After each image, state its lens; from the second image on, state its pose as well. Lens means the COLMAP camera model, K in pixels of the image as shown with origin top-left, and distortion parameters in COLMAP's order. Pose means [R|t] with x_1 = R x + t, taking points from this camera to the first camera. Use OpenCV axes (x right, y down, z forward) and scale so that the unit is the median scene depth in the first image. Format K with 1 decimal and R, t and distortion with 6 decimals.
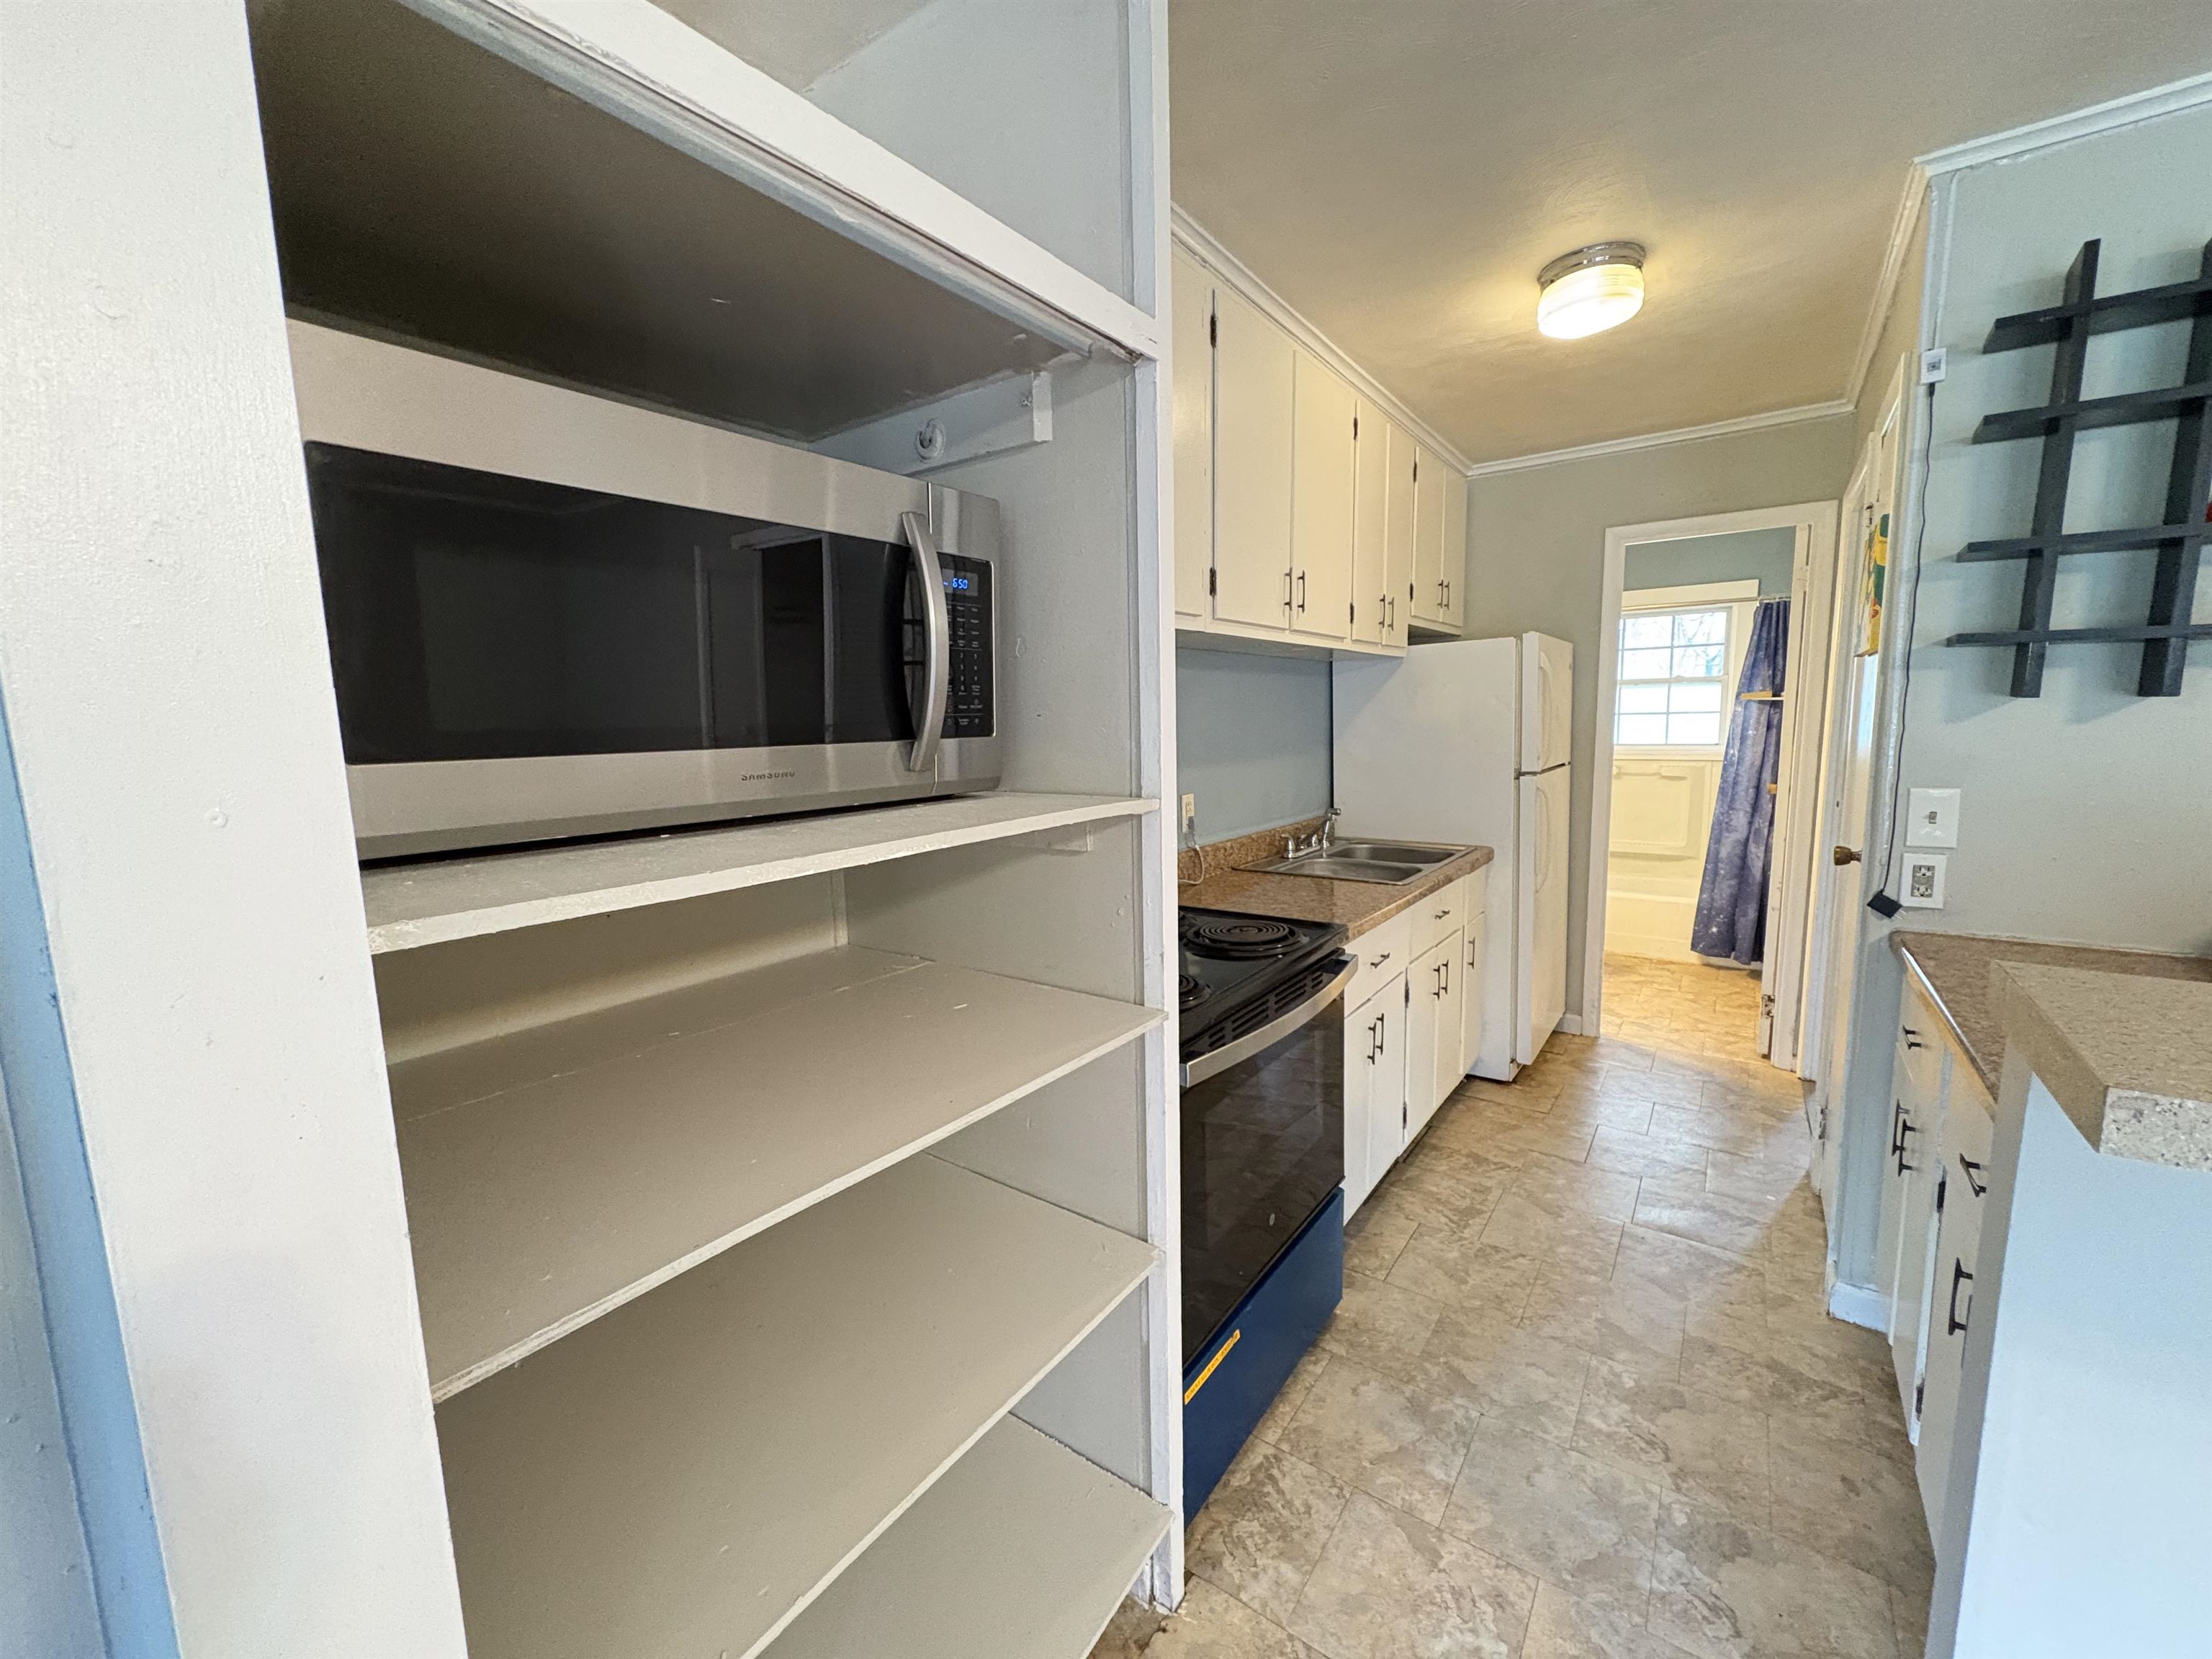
lens RADIAL K [[881.5, 0, 1105.7], [0, 881.5, 830.4], [0, 0, 1]] dist [-0.000543, 0.000546]
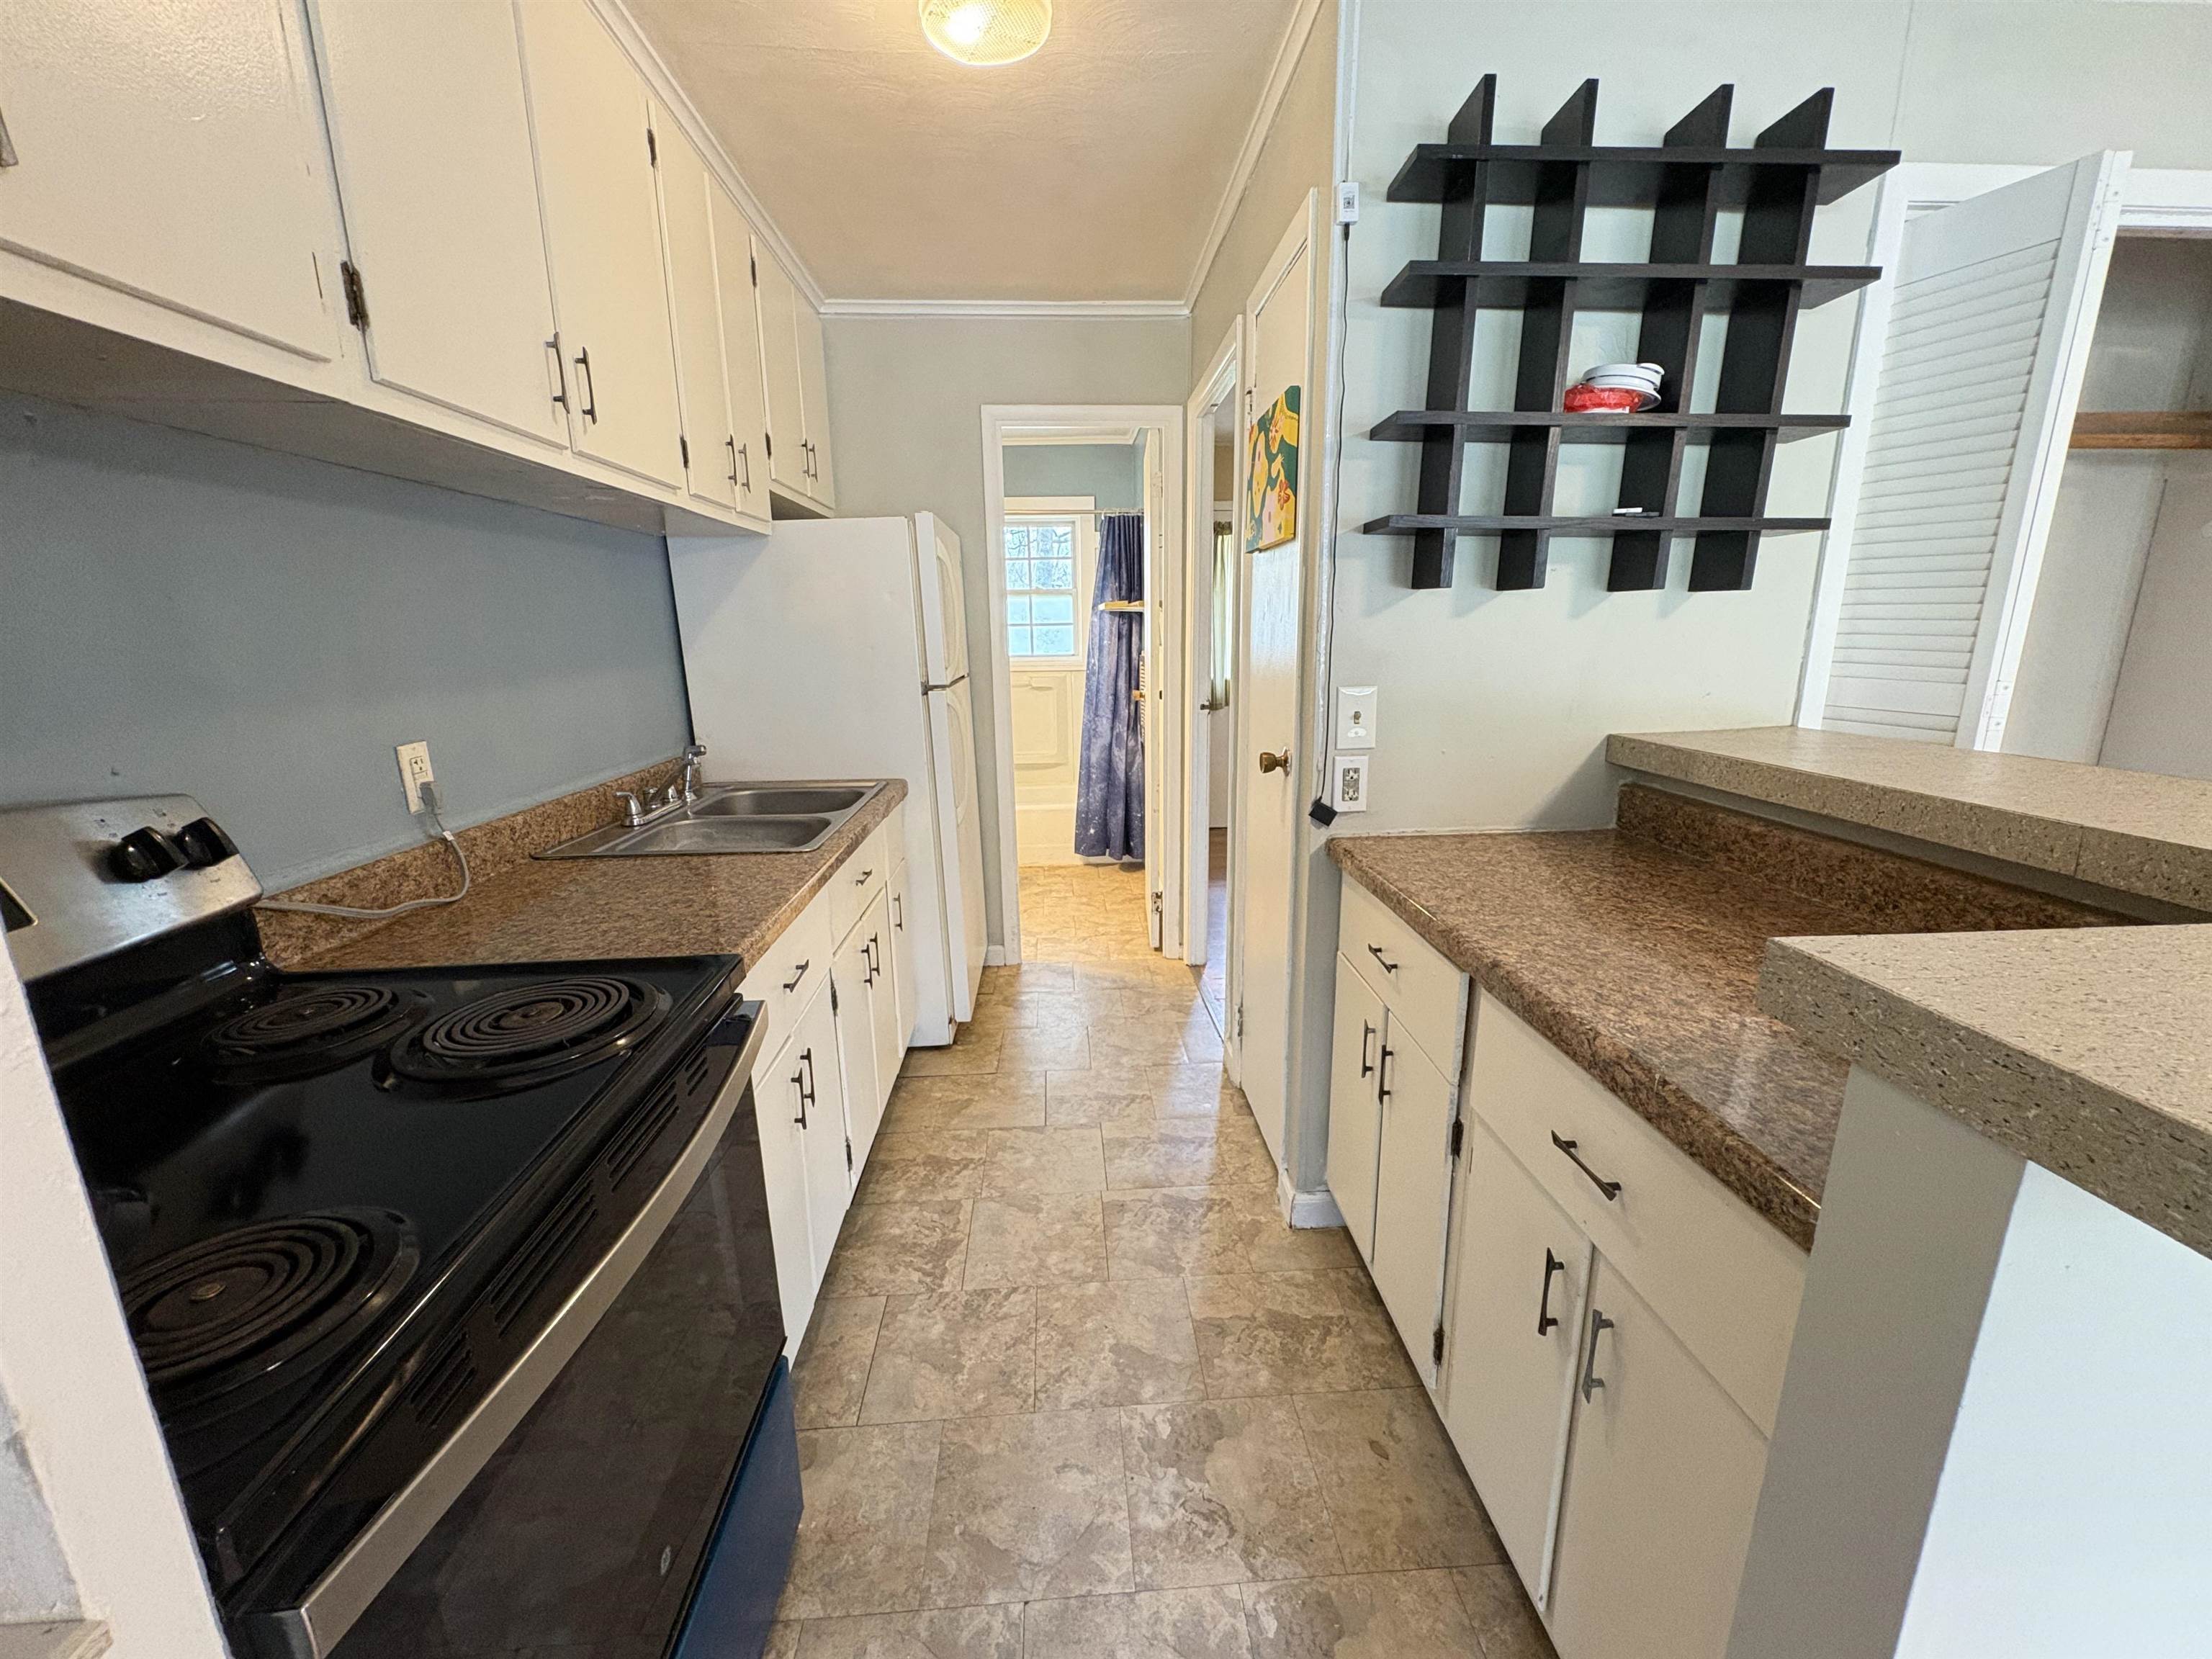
lens RADIAL K [[881.5, 0, 1105.6], [0, 881.5, 830.1], [0, 0, 1]] dist [-0.000543, 0.000546]
pose [[0.774071, -0.132524, 0.619074, 0.093581], [0.077316, 0.990315, 0.115321, -0.020110], [-0.628361, -0.041403, 0.776820, 0.337018]]
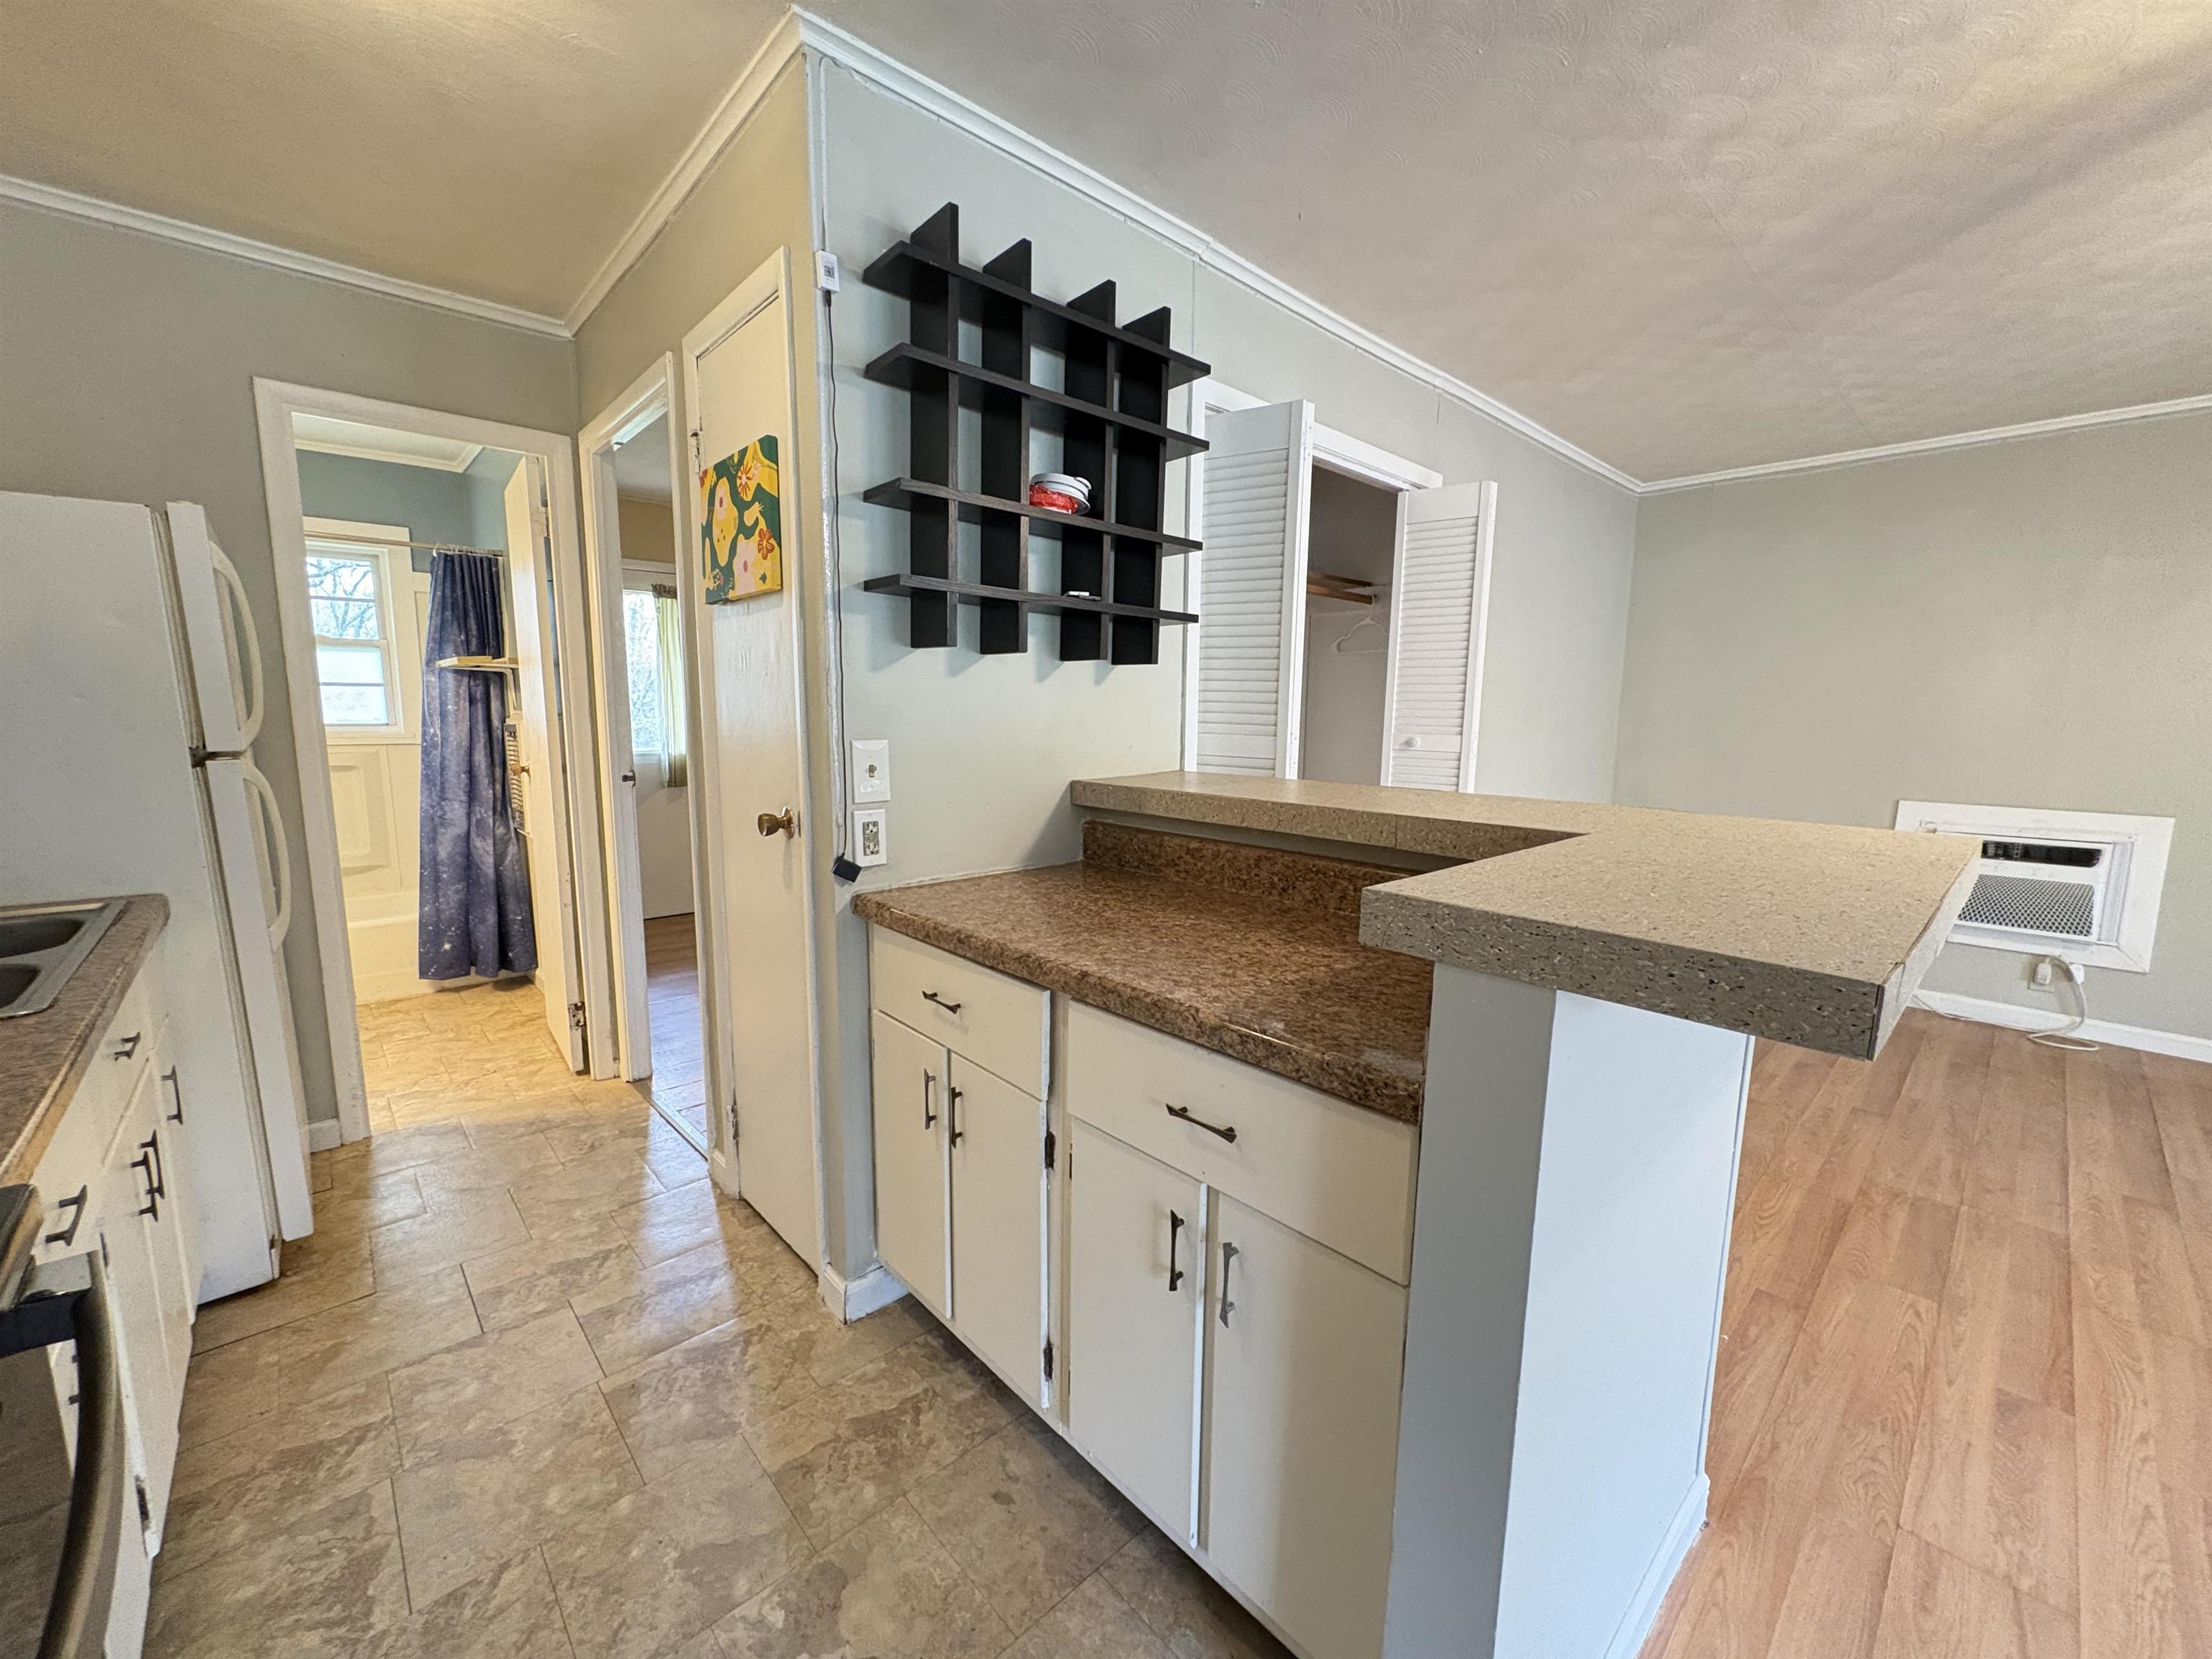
lens RADIAL K [[881.5, 0, 1105.4], [0, 881.5, 829.8], [0, 0, 1]] dist [-0.000543, 0.000546]
pose [[0.195337, -0.112243, 0.974292, 0.037612], [0.108720, 0.989785, 0.092230, -0.009616], [-0.974691, 0.087909, 0.205545, 0.447883]]
